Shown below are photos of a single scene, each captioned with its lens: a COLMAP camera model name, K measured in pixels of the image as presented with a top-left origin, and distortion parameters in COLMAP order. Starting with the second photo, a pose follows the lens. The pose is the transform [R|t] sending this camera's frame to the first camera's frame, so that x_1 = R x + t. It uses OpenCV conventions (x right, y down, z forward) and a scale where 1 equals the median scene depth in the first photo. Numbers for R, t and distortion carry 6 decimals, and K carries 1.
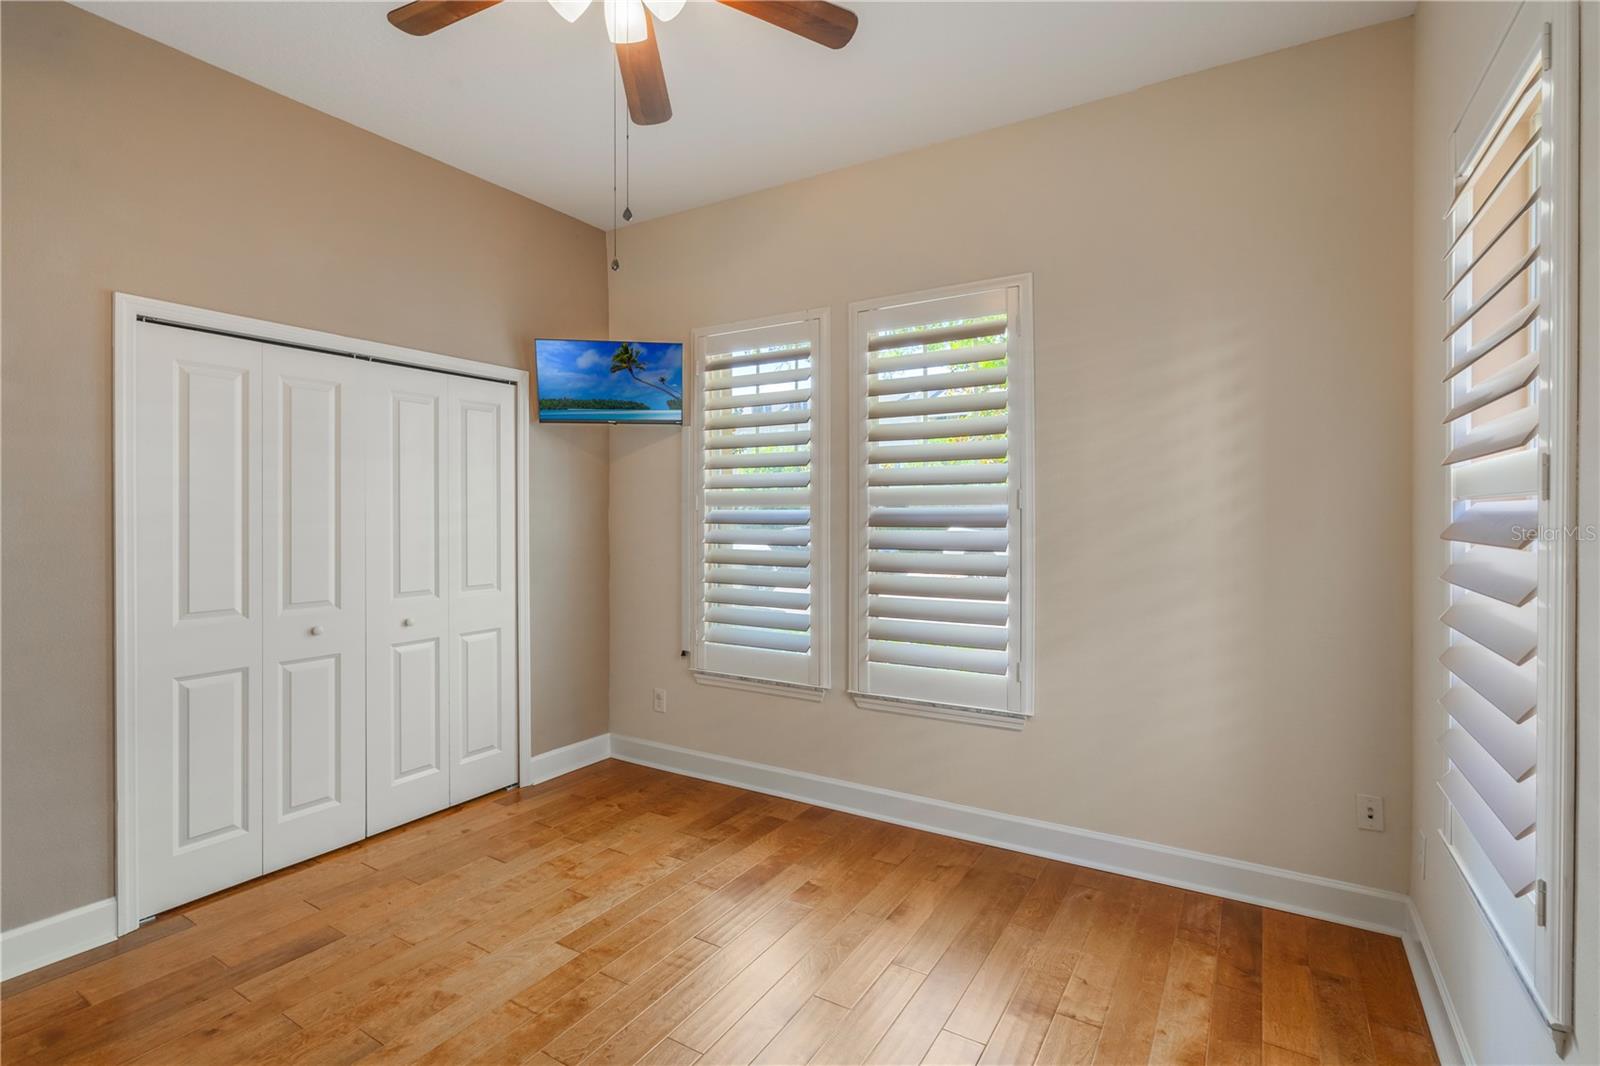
lens RADIAL K [[744.4, 0, 793.1], [0, 744.4, 501.5], [0, 0, 1]] dist [-0.001744, 0.002615]
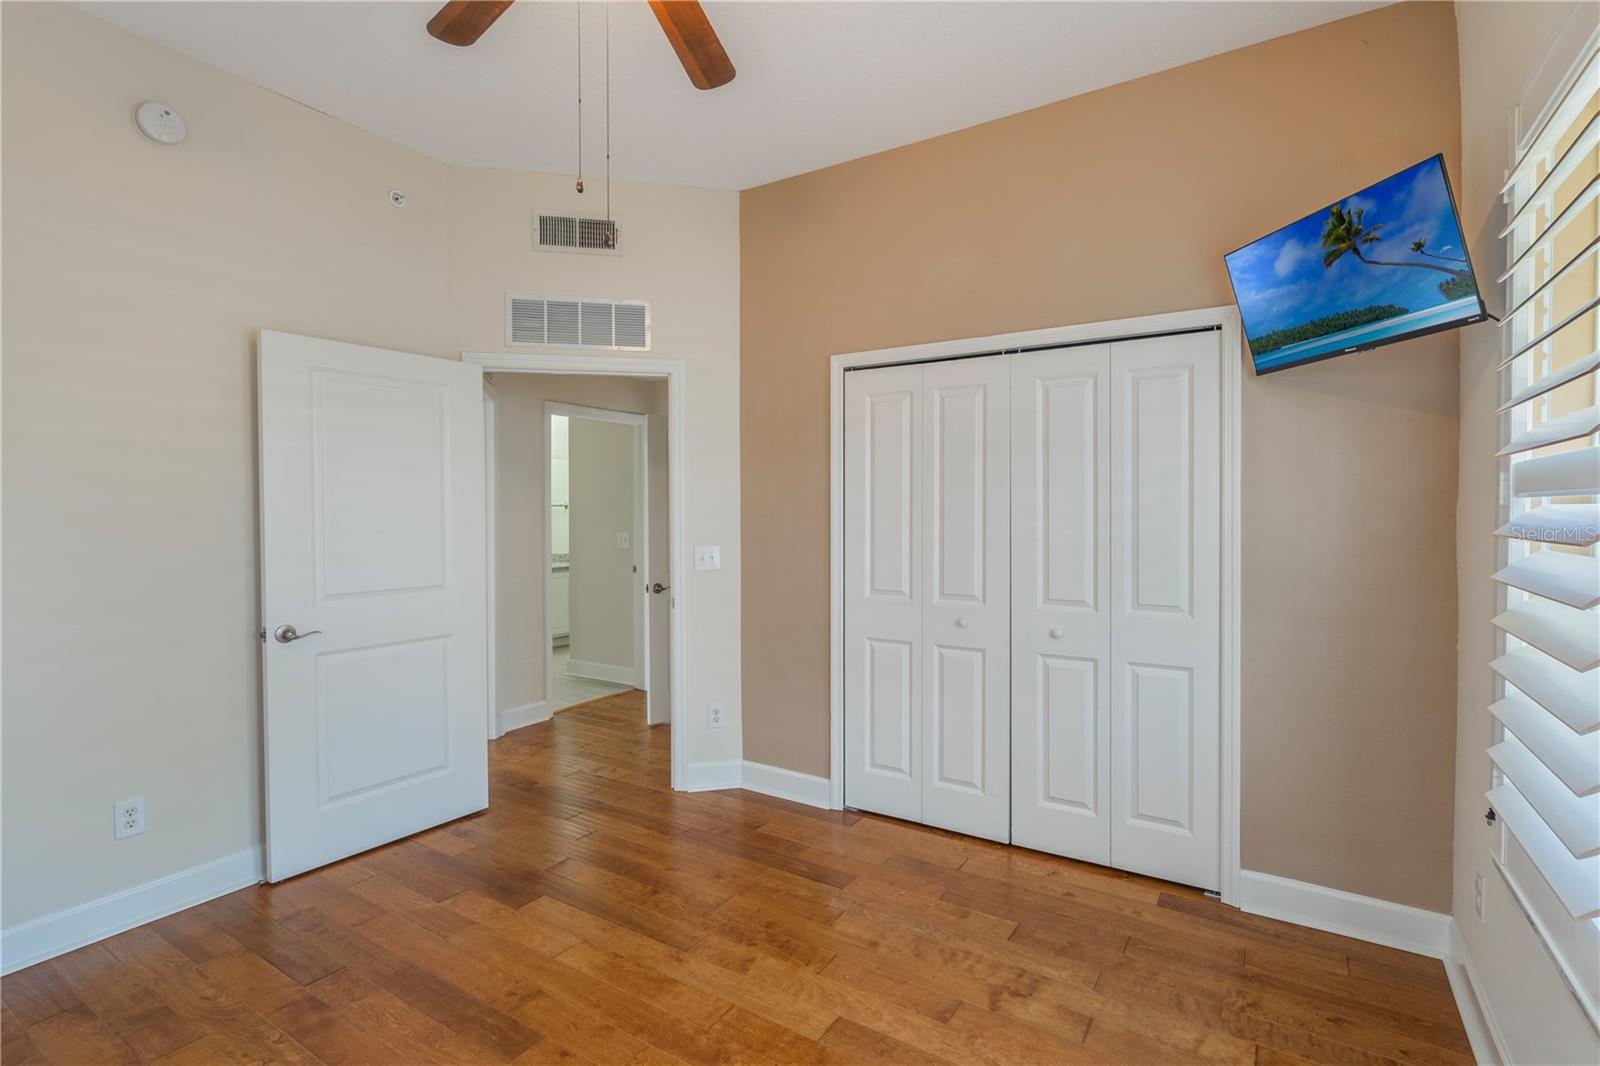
lens RADIAL K [[744.4, 0, 802.4], [0, 744.4, 517.3], [0, 0, 1]] dist [-0.001744, 0.002615]
pose [[0.015342, 0.004917, -0.999870, 0.370269], [0.011907, 0.999916, 0.005100, 0.013386], [0.999811, -0.011984, 0.015282, 0.670254]]
